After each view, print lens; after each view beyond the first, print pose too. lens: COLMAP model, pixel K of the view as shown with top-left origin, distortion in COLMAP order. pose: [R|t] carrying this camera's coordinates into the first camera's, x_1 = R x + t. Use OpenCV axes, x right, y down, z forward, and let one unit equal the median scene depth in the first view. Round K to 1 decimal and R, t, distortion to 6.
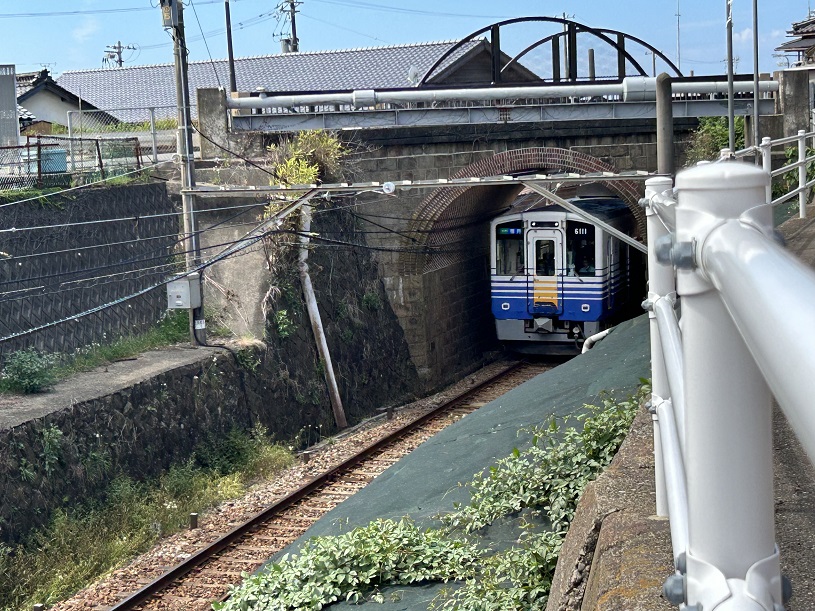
lens RADIAL K [[1709.1, 0, 404.9], [0, 1709.1, 313.2], [0, 0, 1]] dist [0.237080, 0.000000]
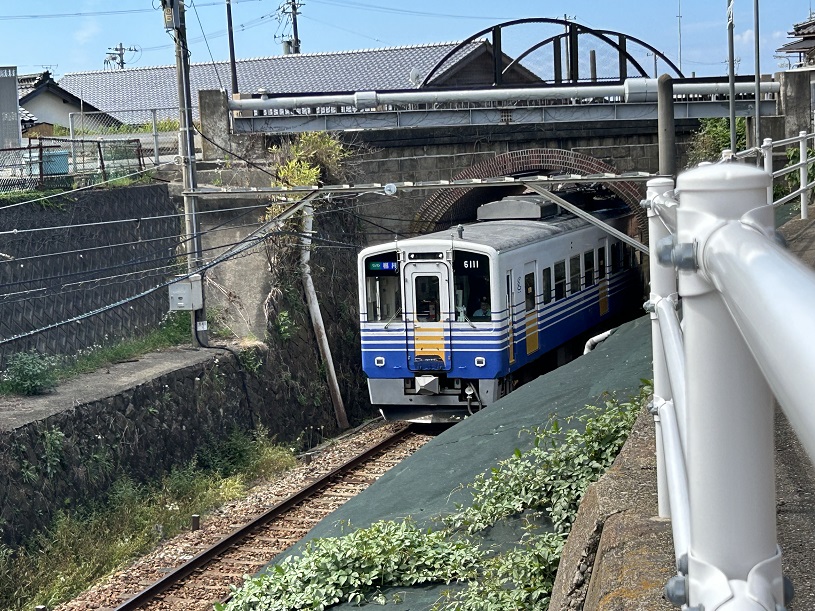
lens RADIAL K [[1709.1, 0, 407.2], [0, 1709.1, 311.8], [0, 0, 1]] dist [0.237080, 0.000000]
pose [[0.999999, -0.000978, 0.000385, 0.072095], [0.000978, 0.999998, -0.001632, -0.024993], [-0.000384, 0.001633, 0.999999, 0.221870]]
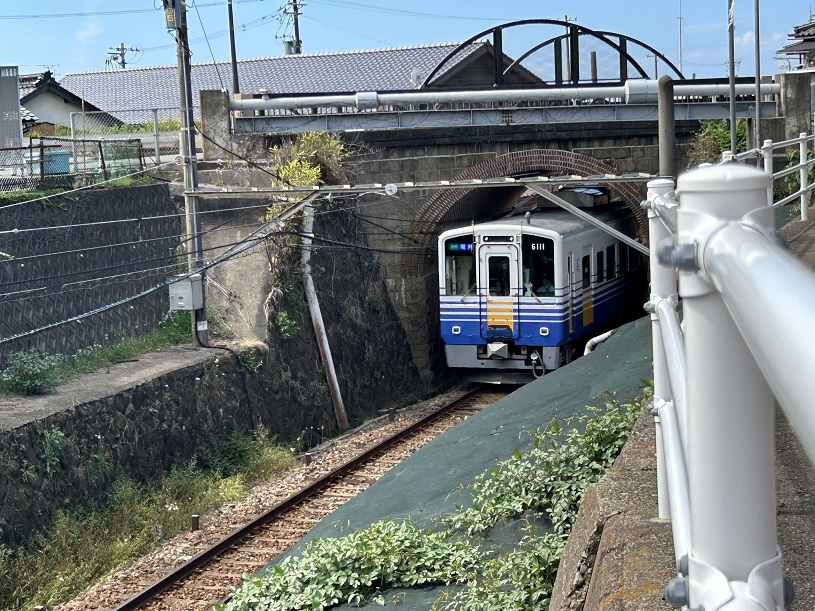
lens RADIAL K [[1709.1, 0, 410.4], [0, 1709.1, 298.8], [0, 0, 1]] dist [0.237080, 0.000000]
pose [[0.999997, 0.001463, 0.001952, 0.033293], [-0.001445, 0.999955, -0.009347, -0.011874], [-0.001965, 0.009345, 0.999954, 0.101053]]
